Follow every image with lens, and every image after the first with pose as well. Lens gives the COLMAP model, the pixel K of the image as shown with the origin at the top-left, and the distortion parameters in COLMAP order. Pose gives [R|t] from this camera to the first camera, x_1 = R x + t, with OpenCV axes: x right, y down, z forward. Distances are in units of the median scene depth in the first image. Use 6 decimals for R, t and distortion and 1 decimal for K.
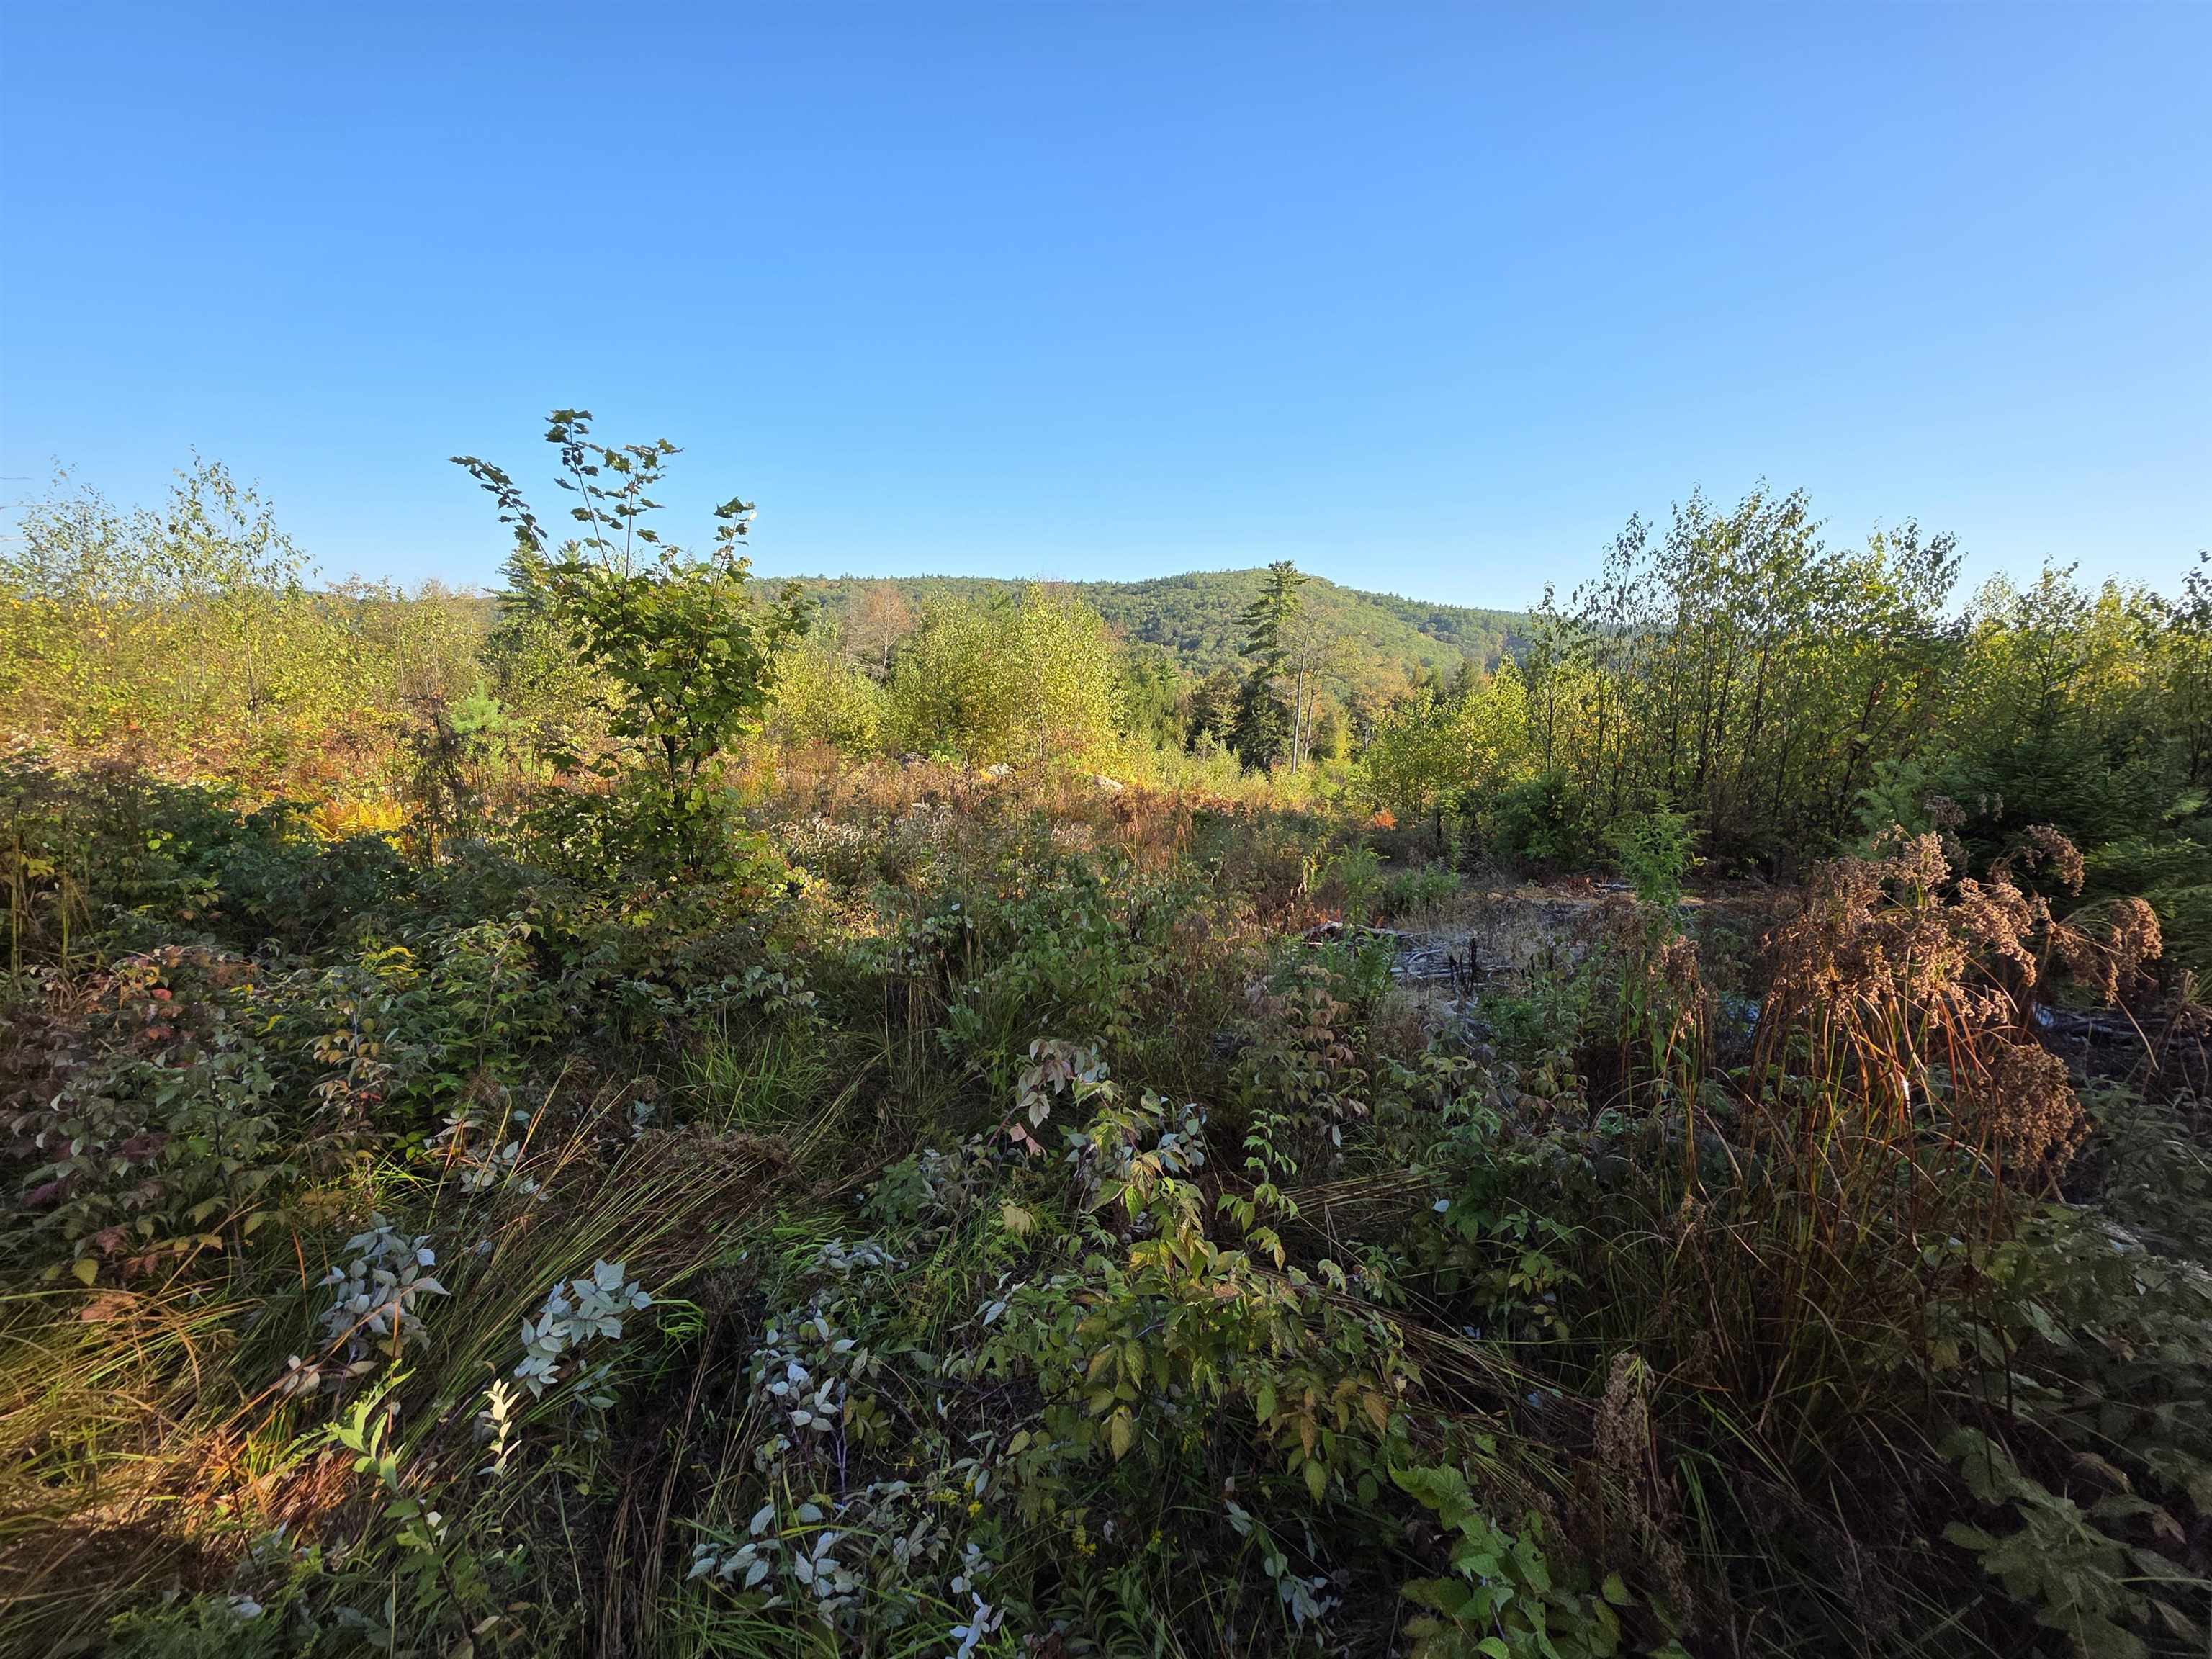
lens RADIAL K [[866.7, 0, 1115.2], [0, 866.7, 822.4], [0, 0, 1]] dist [0.001394, 0.000198]
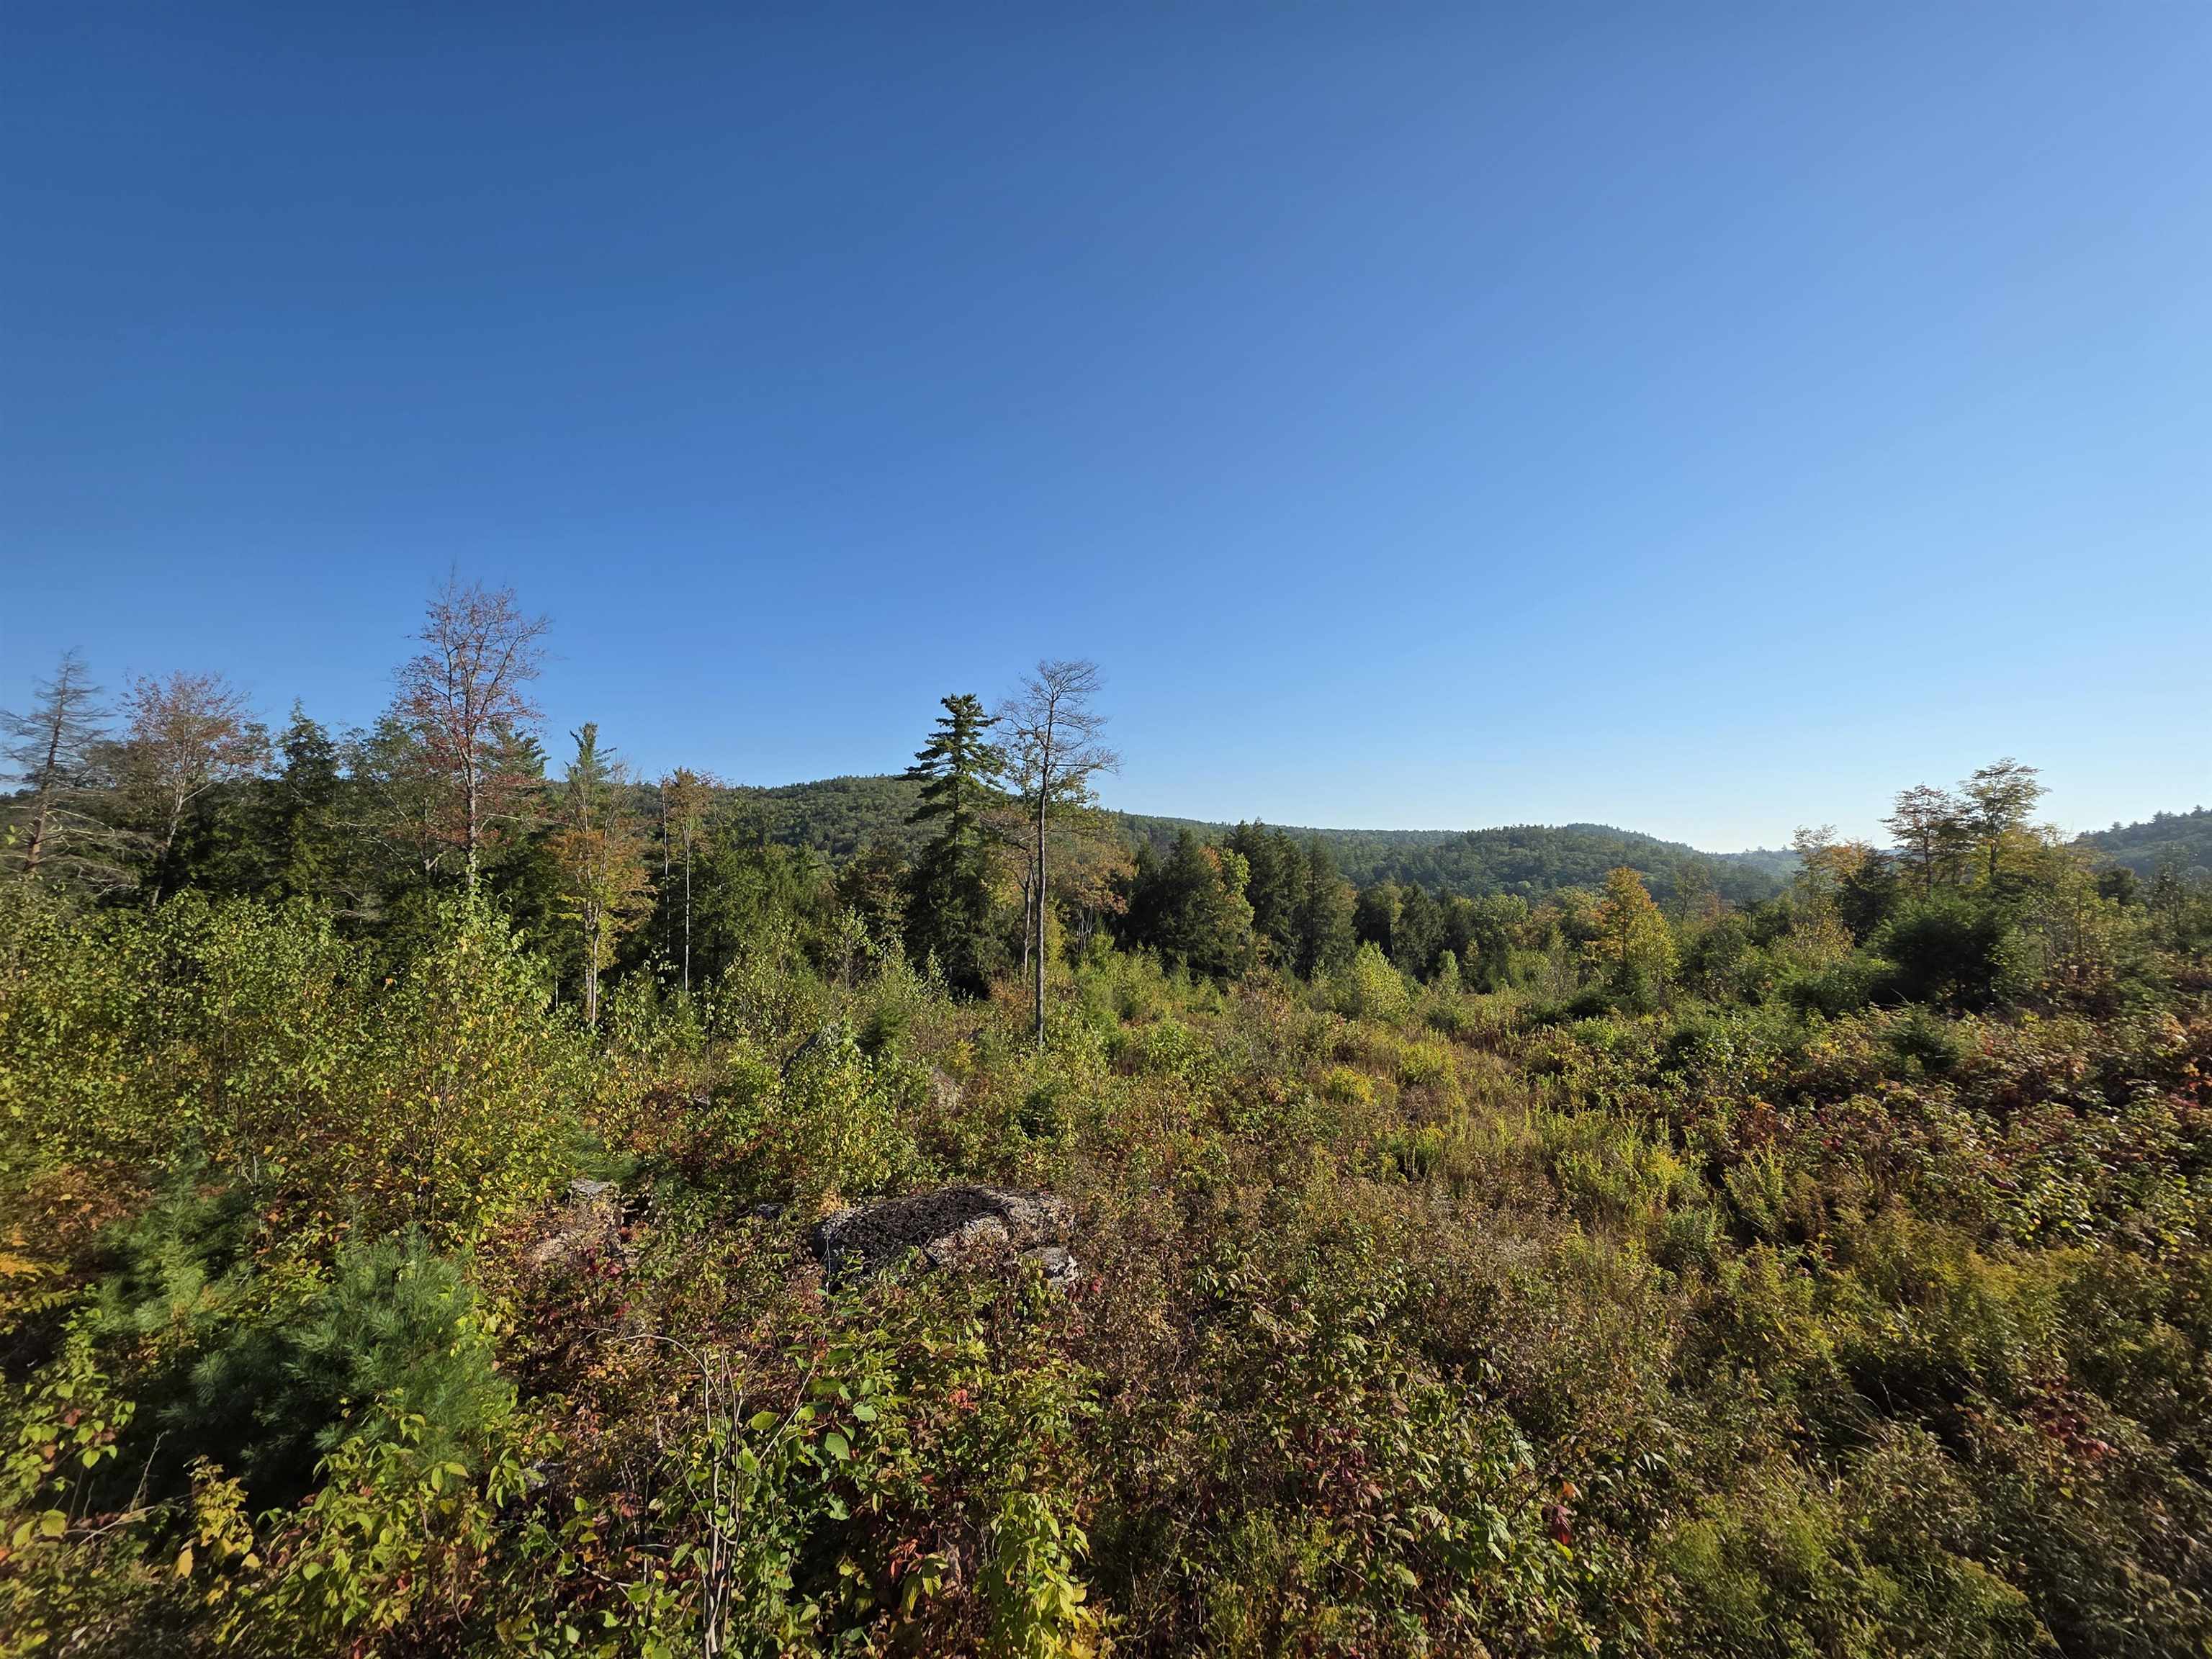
lens RADIAL K [[866.7, 0, 1115.2], [0, 866.7, 822.4], [0, 0, 1]] dist [0.001394, 0.000198]
pose [[0.925982, -0.012737, 0.377354, 0.034502], [0.100266, 0.971842, -0.213237, -0.026006], [-0.364012, 0.235290, 0.901185, 0.301856]]
